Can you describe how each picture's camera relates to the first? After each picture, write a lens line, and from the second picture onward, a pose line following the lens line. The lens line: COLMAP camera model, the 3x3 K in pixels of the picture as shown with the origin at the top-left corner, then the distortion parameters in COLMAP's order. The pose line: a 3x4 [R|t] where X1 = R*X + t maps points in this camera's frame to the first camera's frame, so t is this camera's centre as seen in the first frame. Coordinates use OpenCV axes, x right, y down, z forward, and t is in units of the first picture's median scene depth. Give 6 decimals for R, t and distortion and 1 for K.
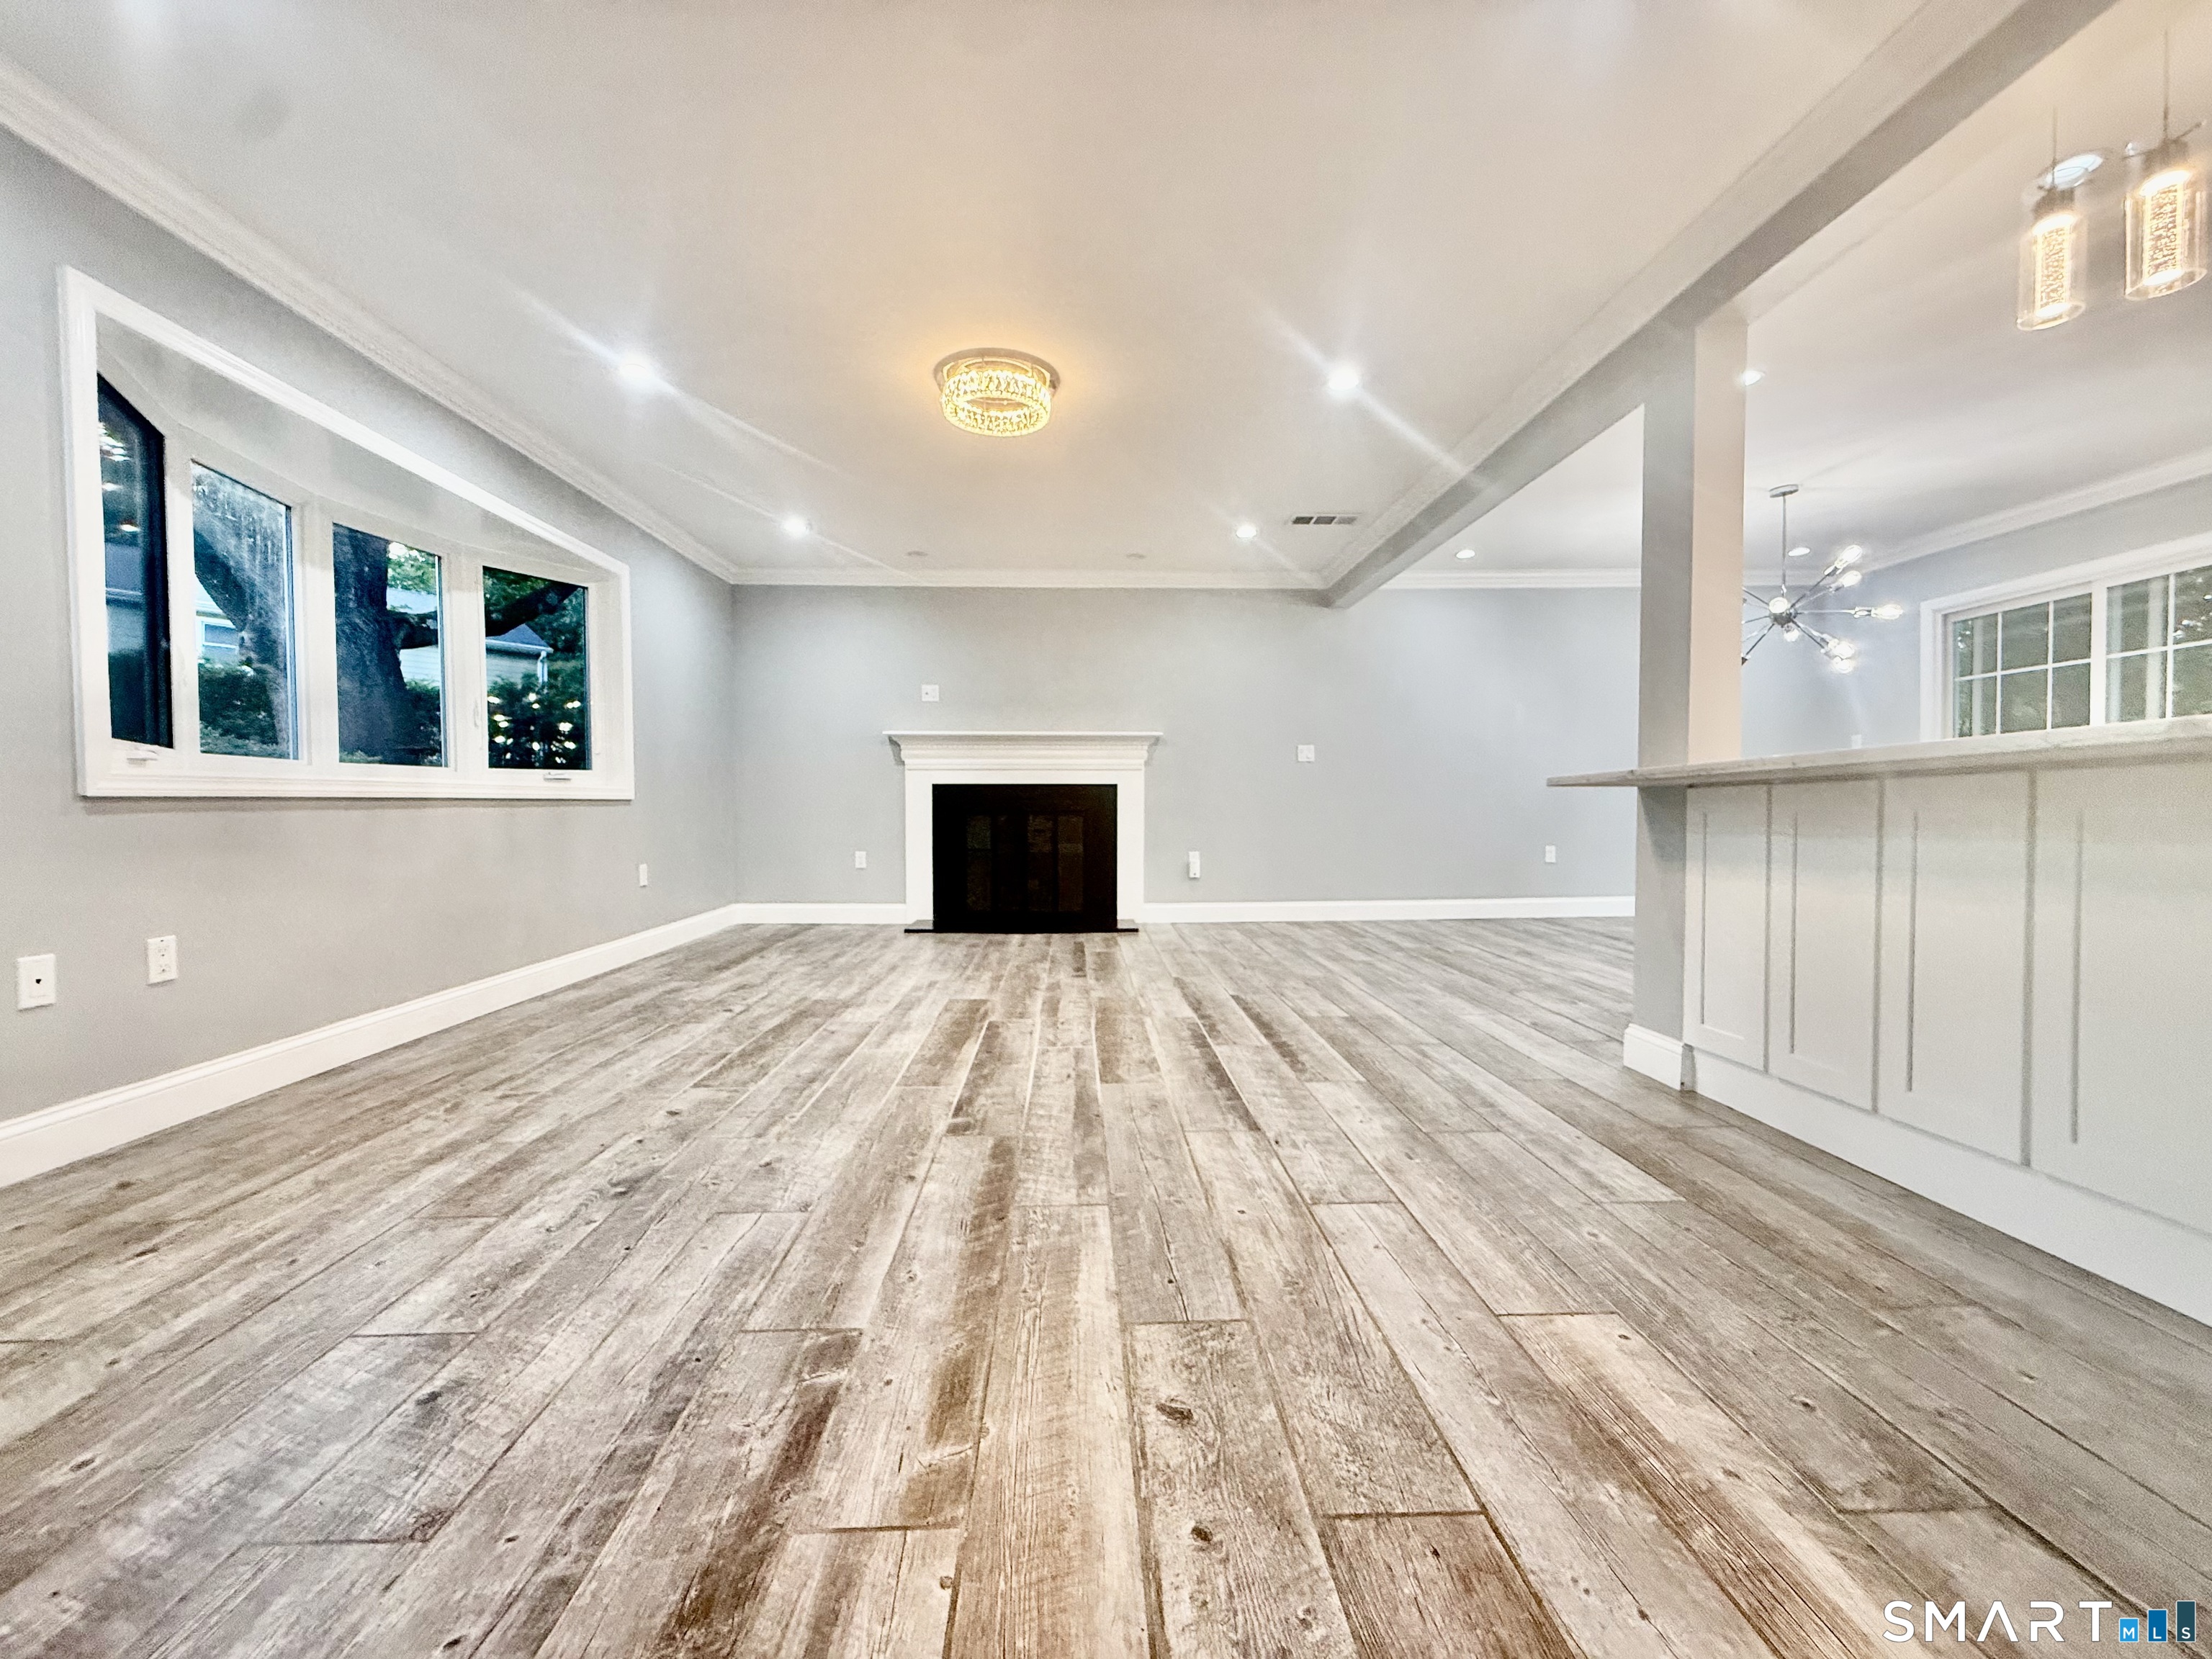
lens RADIAL K [[882.5, 0, 1105.3], [0, 882.5, 825.1], [0, 0, 1]] dist [-0.000032, 0.000589]
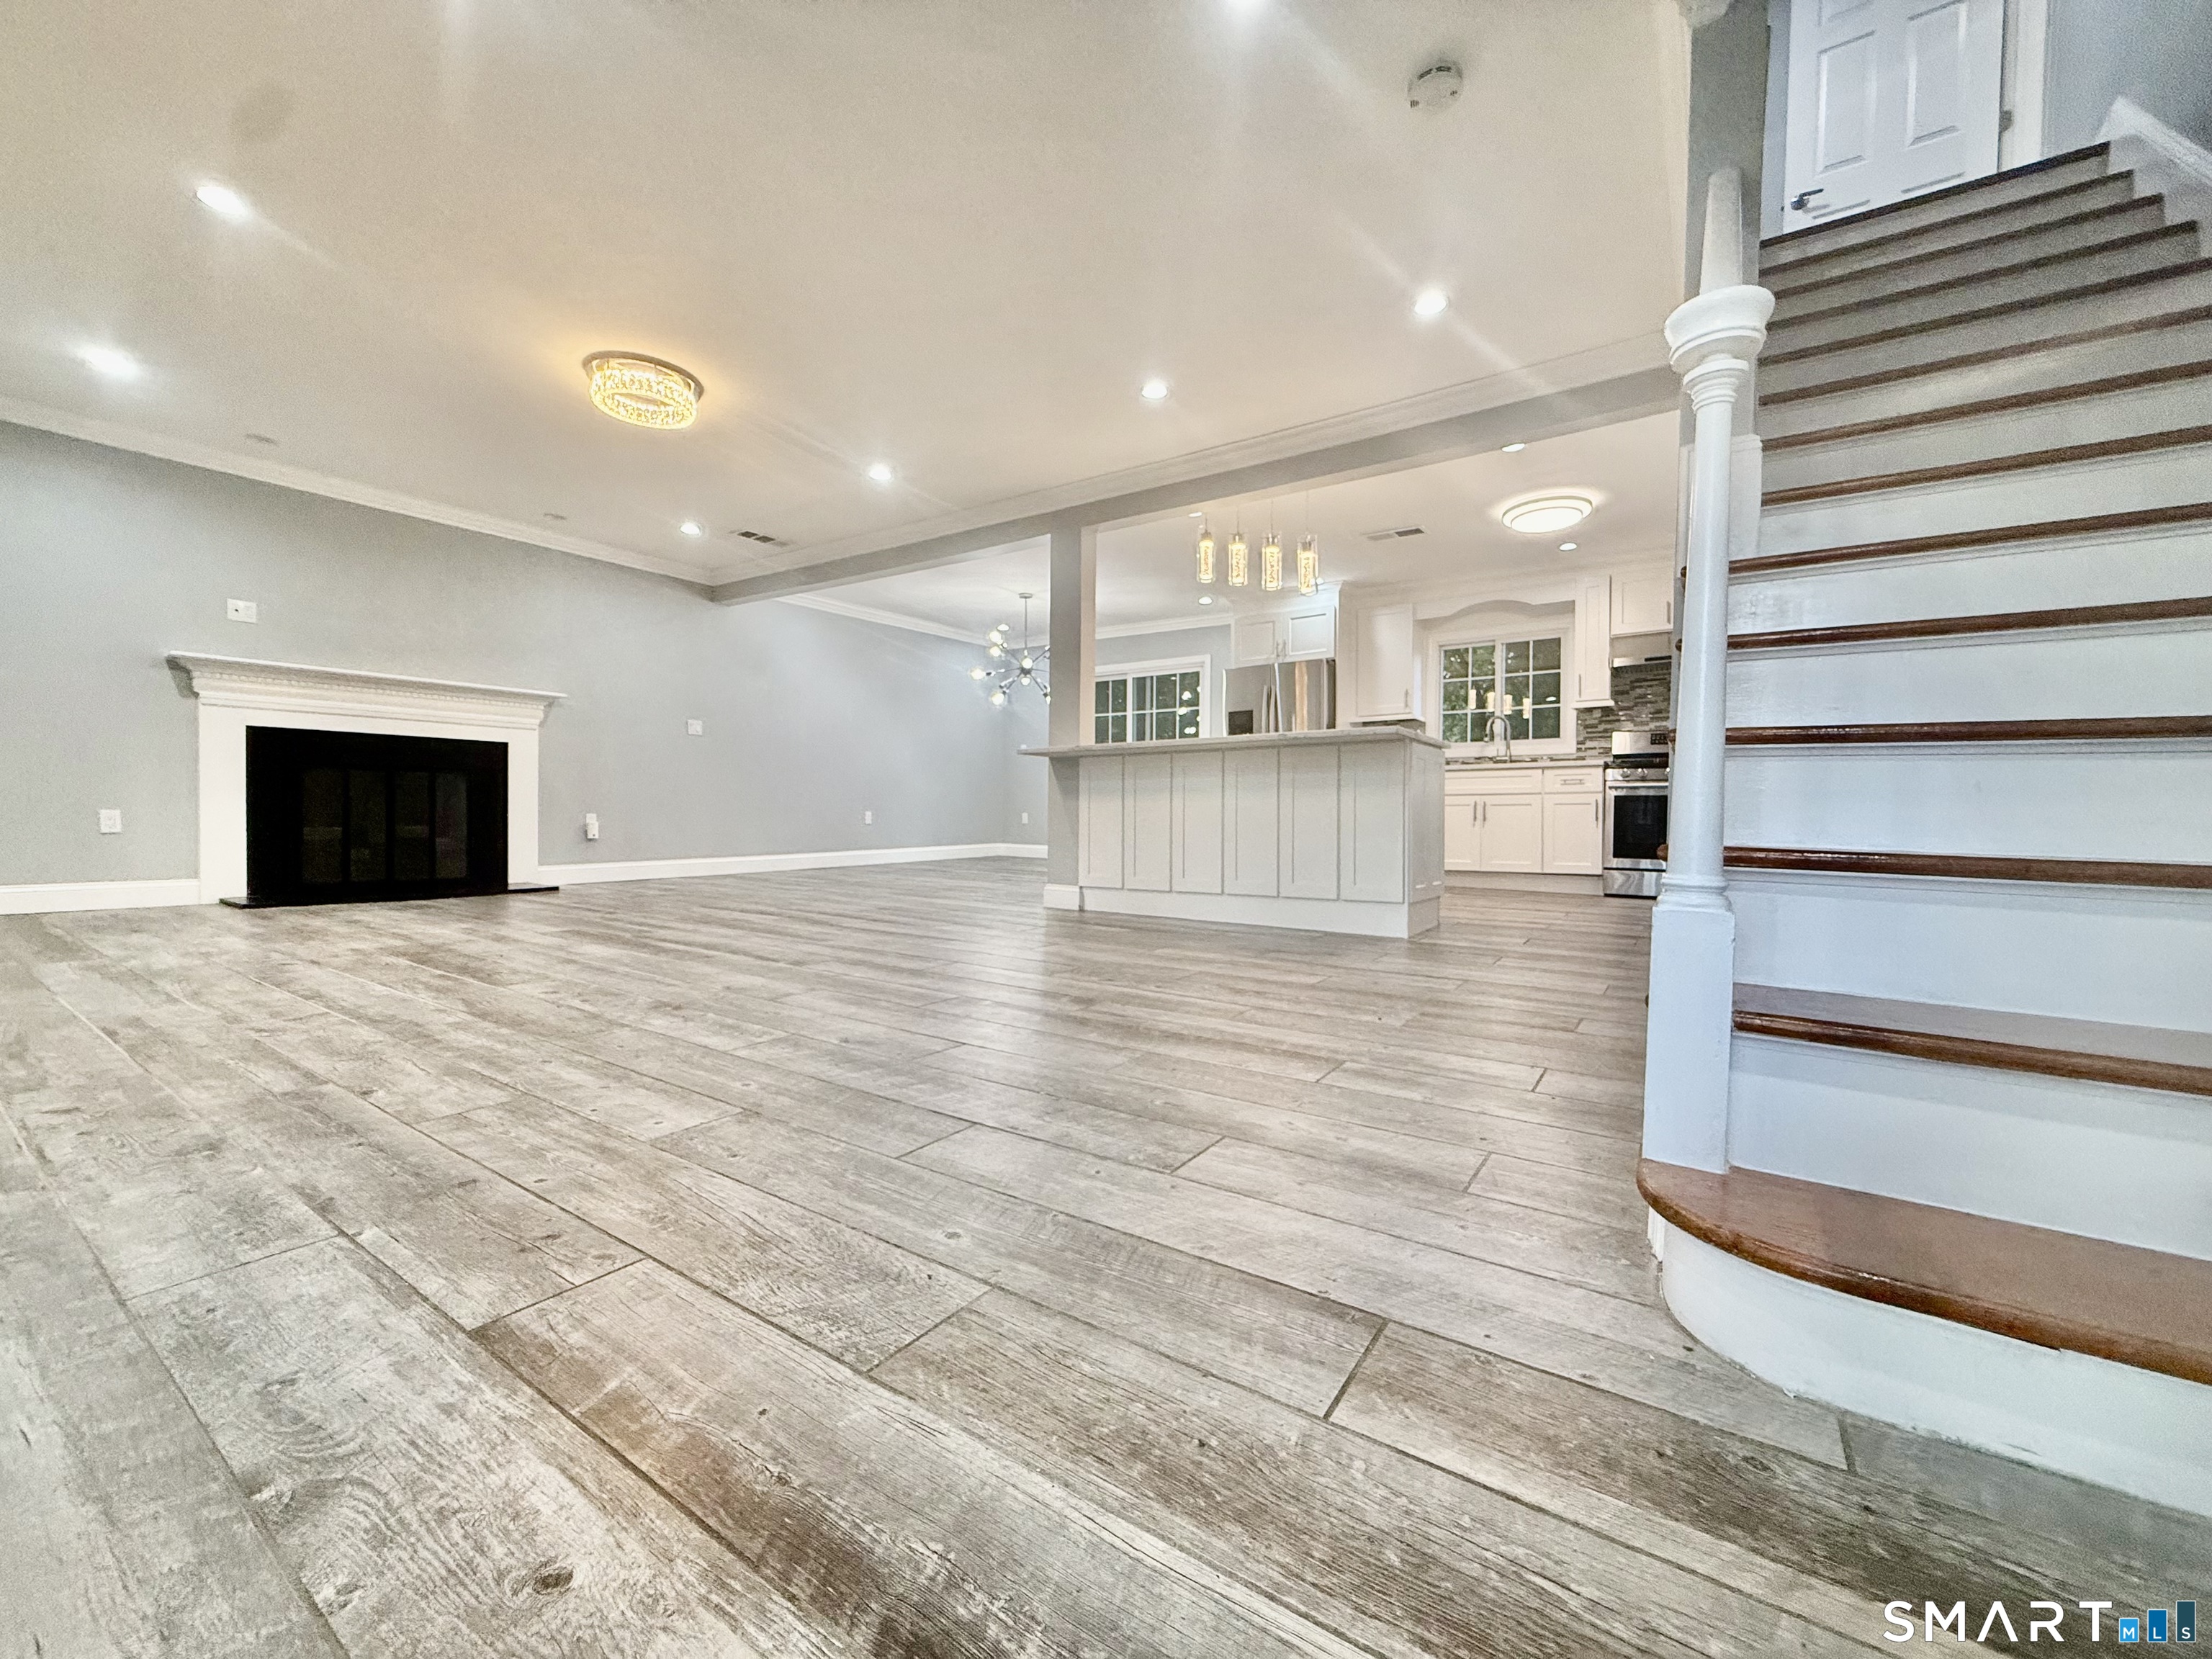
lens RADIAL K [[882.5, 0, 1100.0], [0, 882.5, 832.4], [0, 0, 1]] dist [-0.000032, 0.000589]
pose [[0.594701, -0.010365, 0.803880, -0.468478], [0.003414, 0.999940, 0.010368, 0.054036], [-0.803940, -0.003422, 0.594701, -0.112787]]
